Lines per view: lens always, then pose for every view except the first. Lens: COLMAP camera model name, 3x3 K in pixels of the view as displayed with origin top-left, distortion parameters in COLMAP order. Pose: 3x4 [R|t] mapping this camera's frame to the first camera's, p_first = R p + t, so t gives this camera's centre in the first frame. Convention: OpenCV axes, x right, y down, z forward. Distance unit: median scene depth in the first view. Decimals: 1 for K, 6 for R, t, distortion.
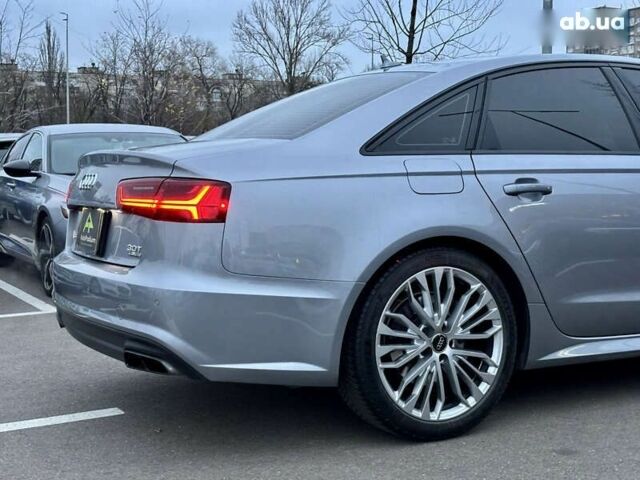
lens RADIAL K [[948.5, 0, 308.9], [0, 948.5, 240.2], [0, 0, 1]] dist [0.283286, -1.108432]
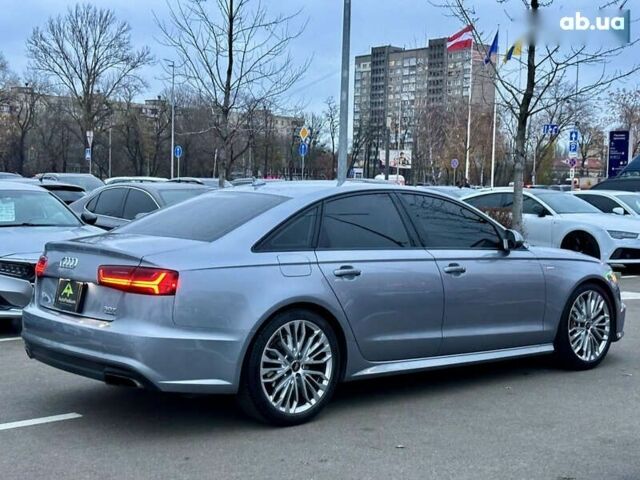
lens RADIAL K [[948.5, 0, 308.9], [0, 948.5, 240.2], [0, 0, 1]] dist [0.283286, -1.108432]
pose [[0.976601, 0.020112, 0.214115, -0.196677], [-0.015331, 0.999595, -0.023965, -0.070692], [-0.214510, 0.020122, 0.976515, -0.613388]]
